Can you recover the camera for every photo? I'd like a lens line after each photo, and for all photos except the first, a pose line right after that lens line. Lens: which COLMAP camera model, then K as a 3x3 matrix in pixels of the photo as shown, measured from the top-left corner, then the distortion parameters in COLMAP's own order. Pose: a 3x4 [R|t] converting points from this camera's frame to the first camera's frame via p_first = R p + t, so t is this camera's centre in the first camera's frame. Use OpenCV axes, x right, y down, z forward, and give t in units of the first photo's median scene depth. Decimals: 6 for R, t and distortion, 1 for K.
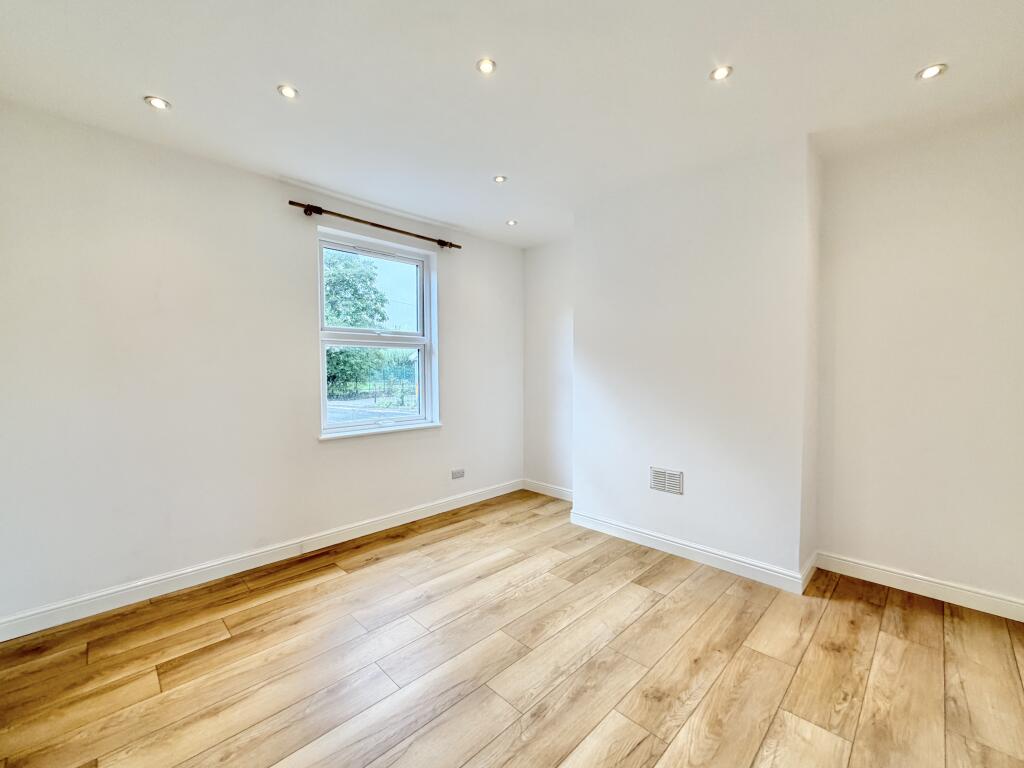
lens RADIAL K [[414.1, 0, 515.6], [0, 414.1, 386.5], [0, 0, 1]] dist [0.000887, 0.000484]
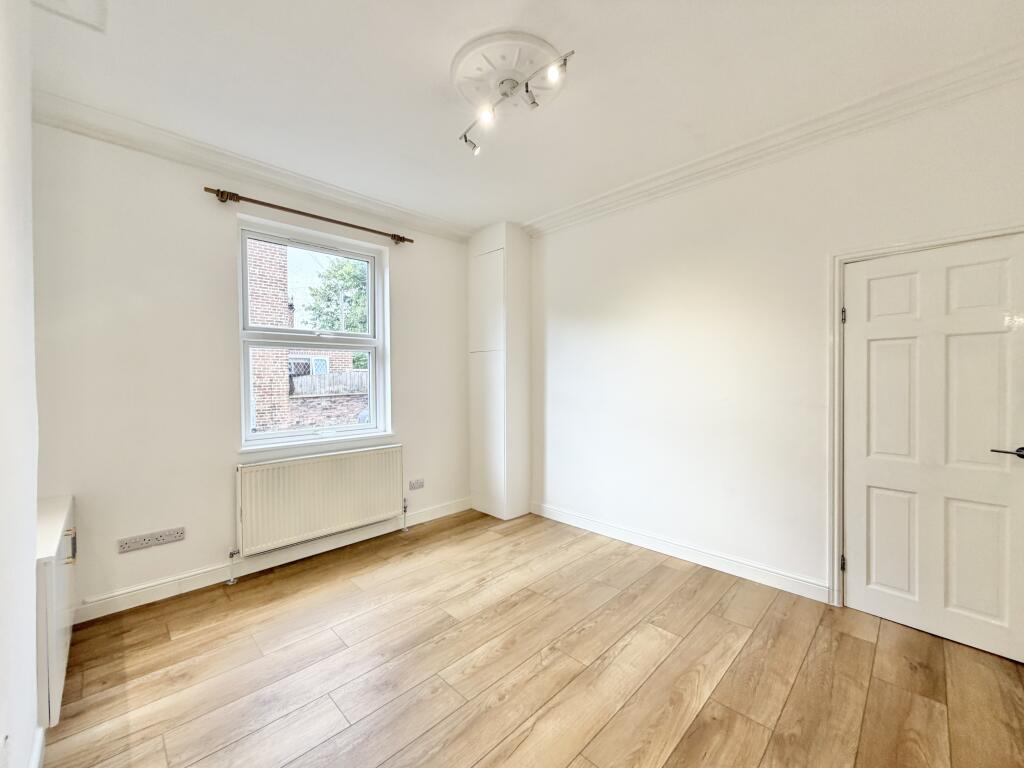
lens RADIAL K [[414.1, 0, 506.2], [0, 414.1, 382.2], [0, 0, 1]] dist [0.000887, 0.000484]
pose [[0.999993, -0.003685, -0.001143, 0.152676], [0.003656, 0.999710, -0.023813, 0.001470], [0.001231, 0.023808, 0.999716, 0.167769]]
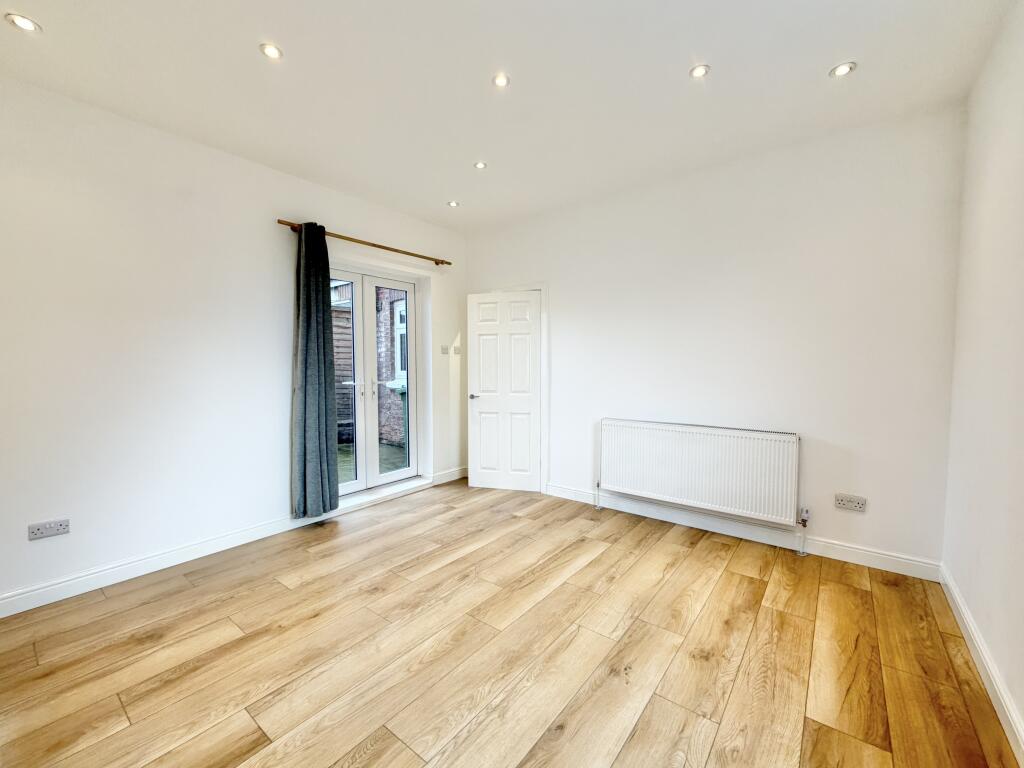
lens RADIAL K [[414.1, 0, 511.7], [0, 414.1, 383.0], [0, 0, 1]] dist [0.000887, 0.000484]
pose [[-0.992948, 0.013484, -0.117783, 0.037271], [0.003412, 0.996349, 0.085301, -0.030075], [0.118503, 0.084298, -0.989369, 1.731058]]
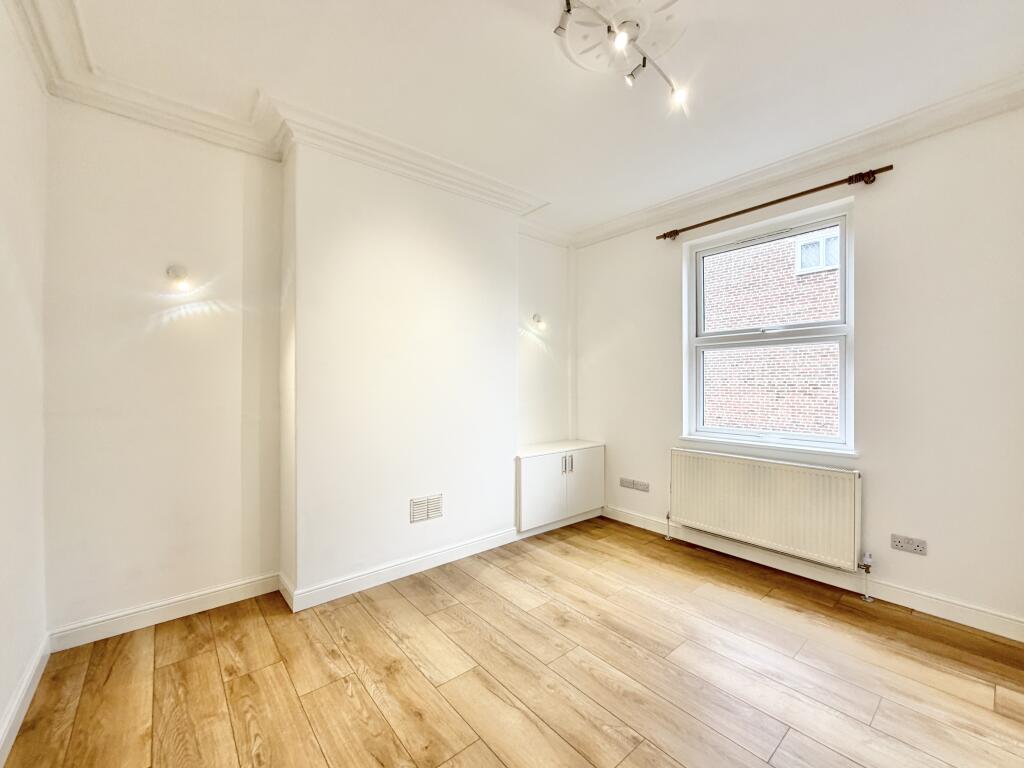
lens RADIAL K [[414.1, 0, 508.1], [0, 414.1, 381.1], [0, 0, 1]] dist [0.000887, 0.000484]
pose [[-0.080952, 0.001415, -0.996717, 1.050759], [-0.030480, 0.999528, 0.003894, -0.020755], [0.996252, 0.030695, -0.080871, 1.023275]]
